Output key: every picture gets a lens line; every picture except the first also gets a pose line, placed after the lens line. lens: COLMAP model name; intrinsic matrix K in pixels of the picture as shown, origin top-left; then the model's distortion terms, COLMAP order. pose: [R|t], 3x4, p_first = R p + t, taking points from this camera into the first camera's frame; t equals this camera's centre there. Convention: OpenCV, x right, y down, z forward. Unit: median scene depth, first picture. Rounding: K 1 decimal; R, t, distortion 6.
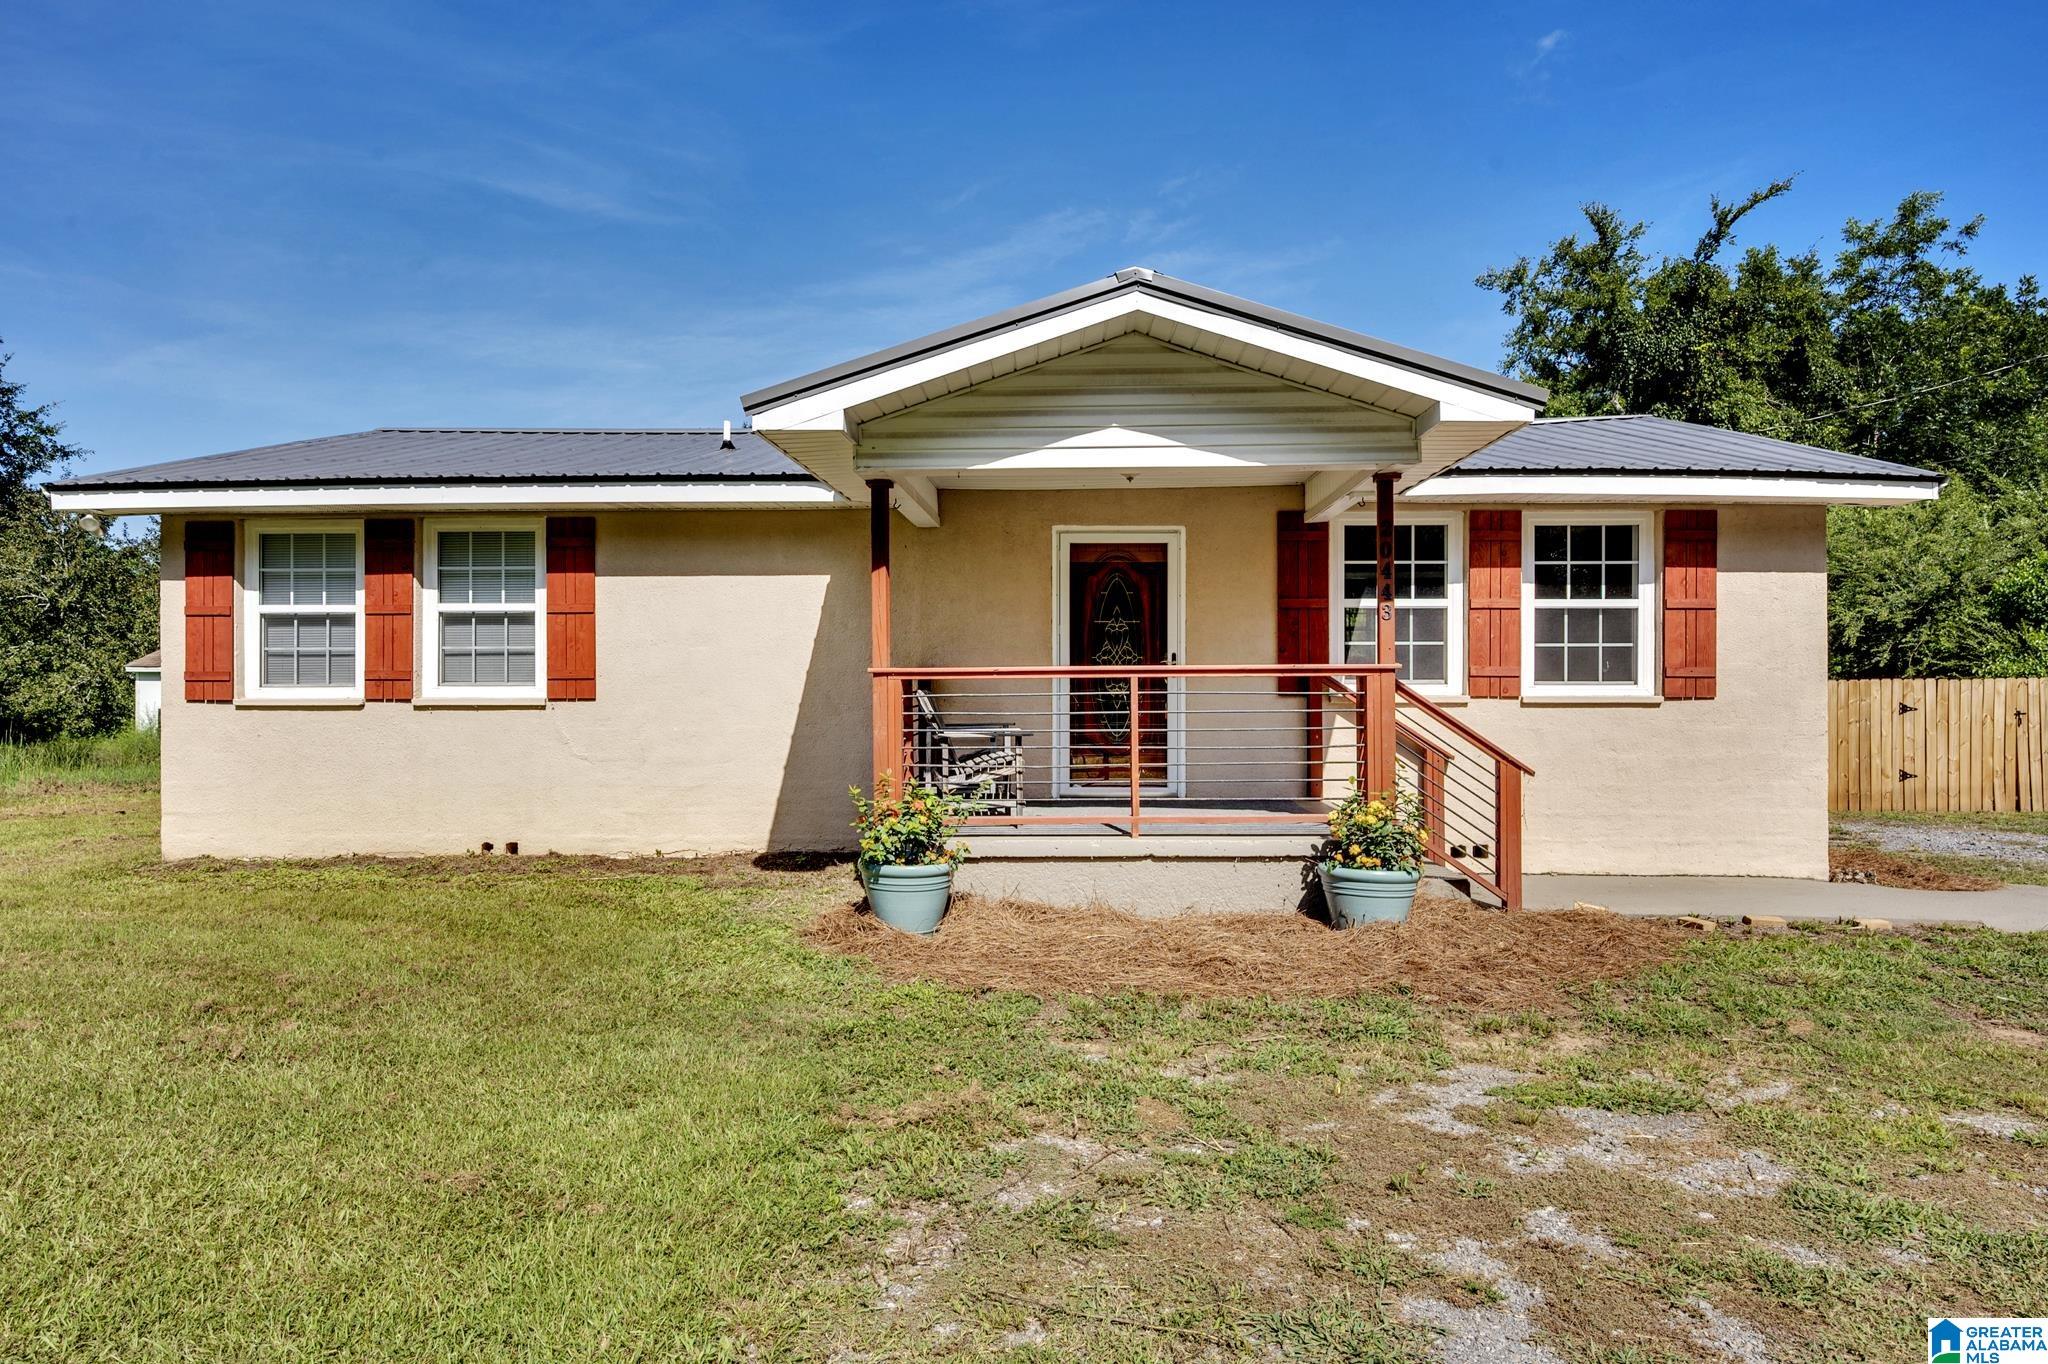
lens RADIAL K [[1157.6, 0, 1010.8], [0, 1157.6, 664.6], [0, 0, 1]] dist [-0.002496, -0.001492]
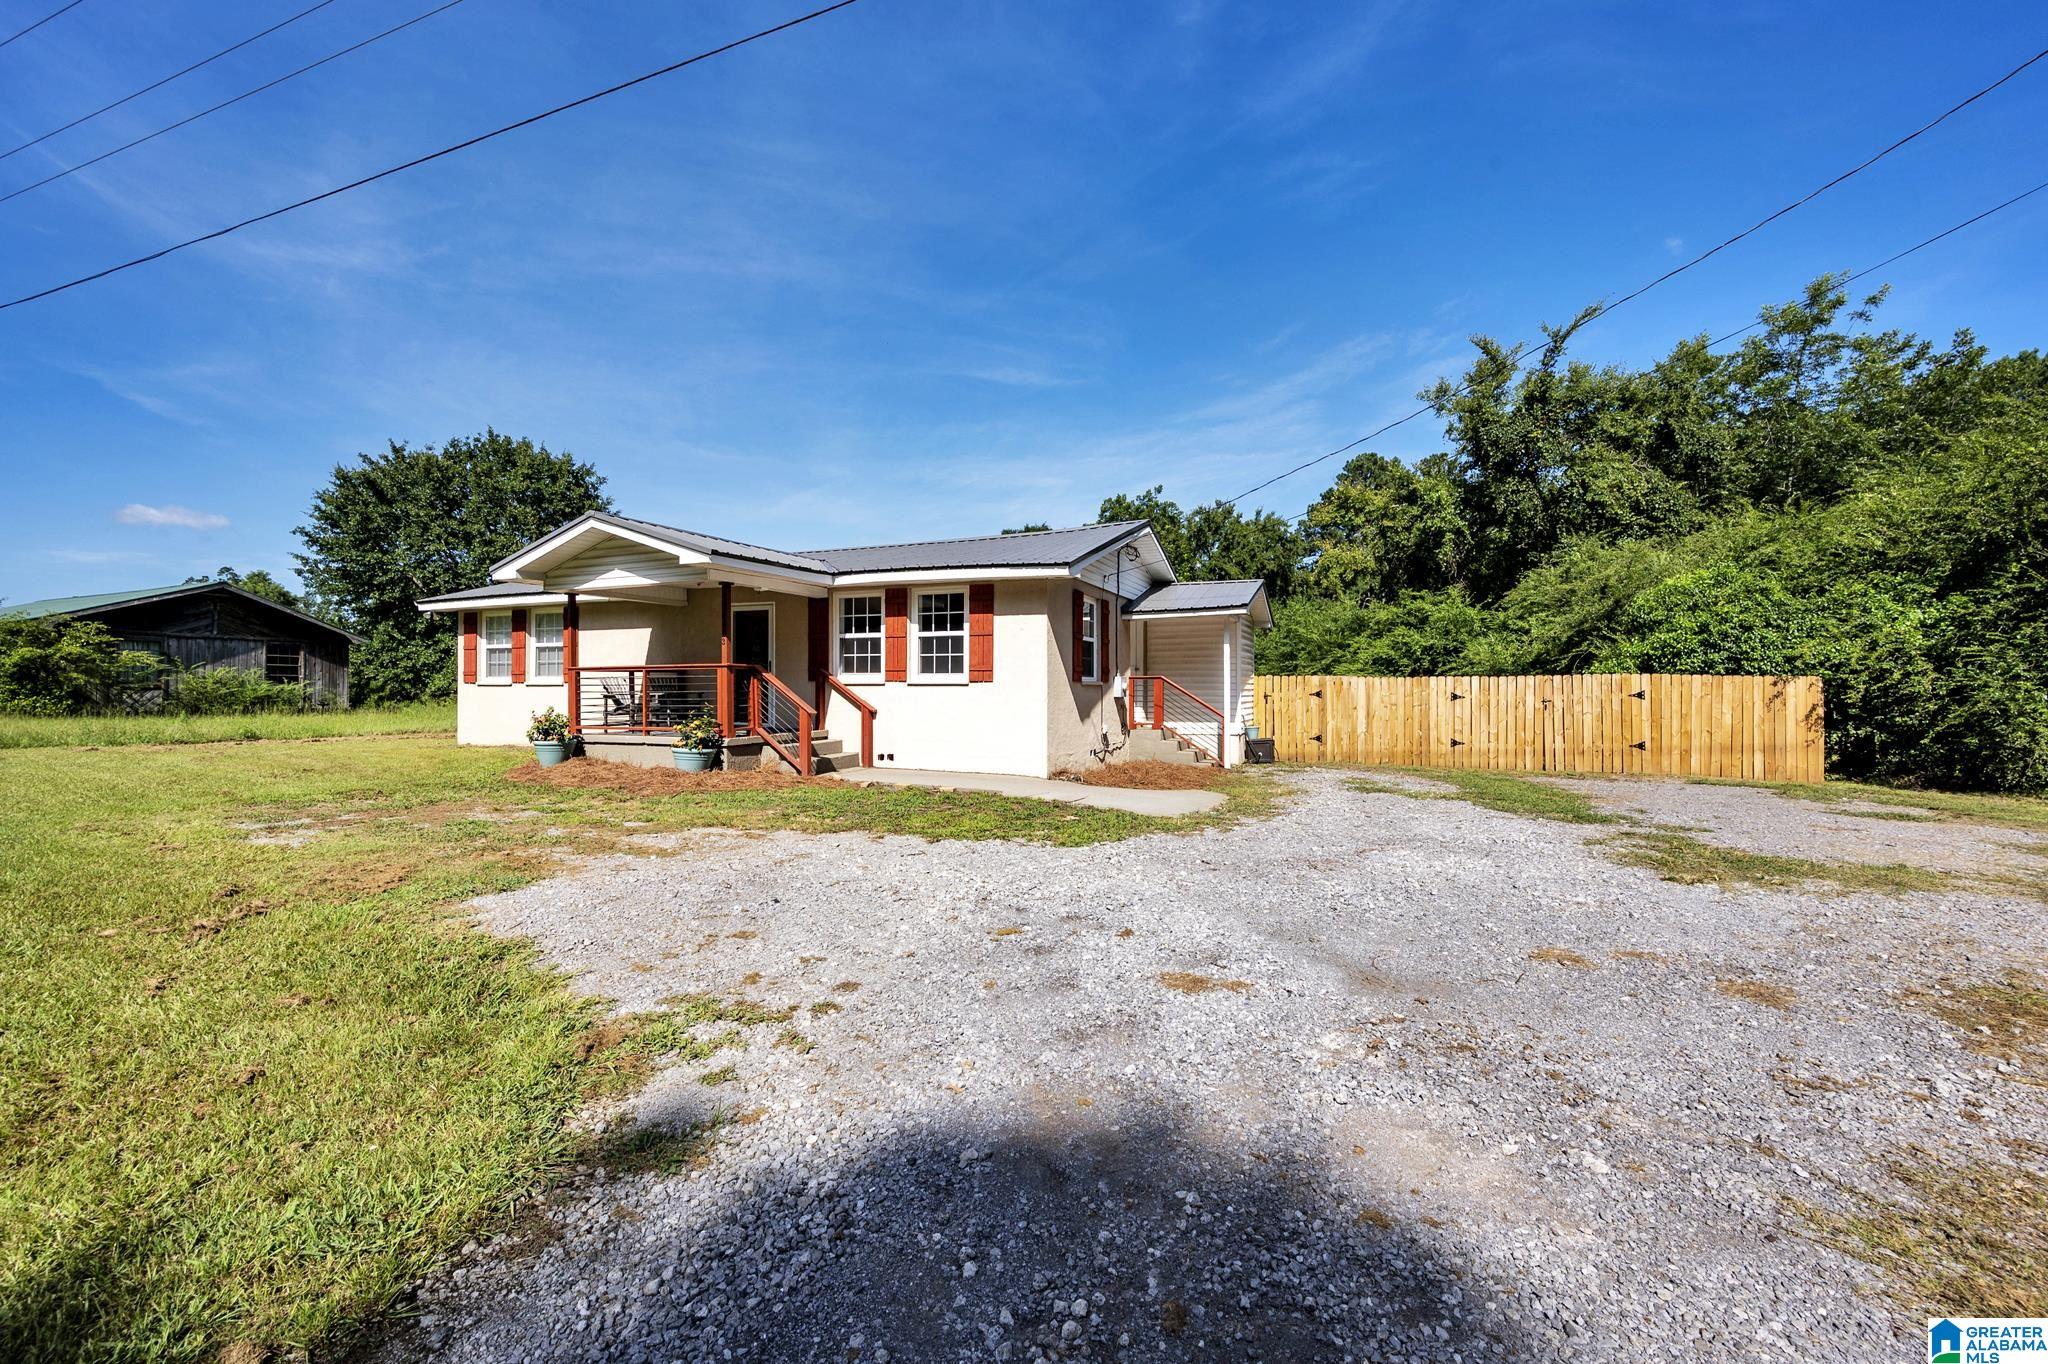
lens RADIAL K [[791.3, 0, 1022.1], [0, 791.3, 672.2], [0, 0, 1]] dist [-0.003689, 0.000641]
pose [[0.938443, -0.003898, -0.345411, 1.039065], [0.002542, 0.999987, -0.004379, 0.018135], [0.345424, 0.003231, 0.938441, -0.207743]]
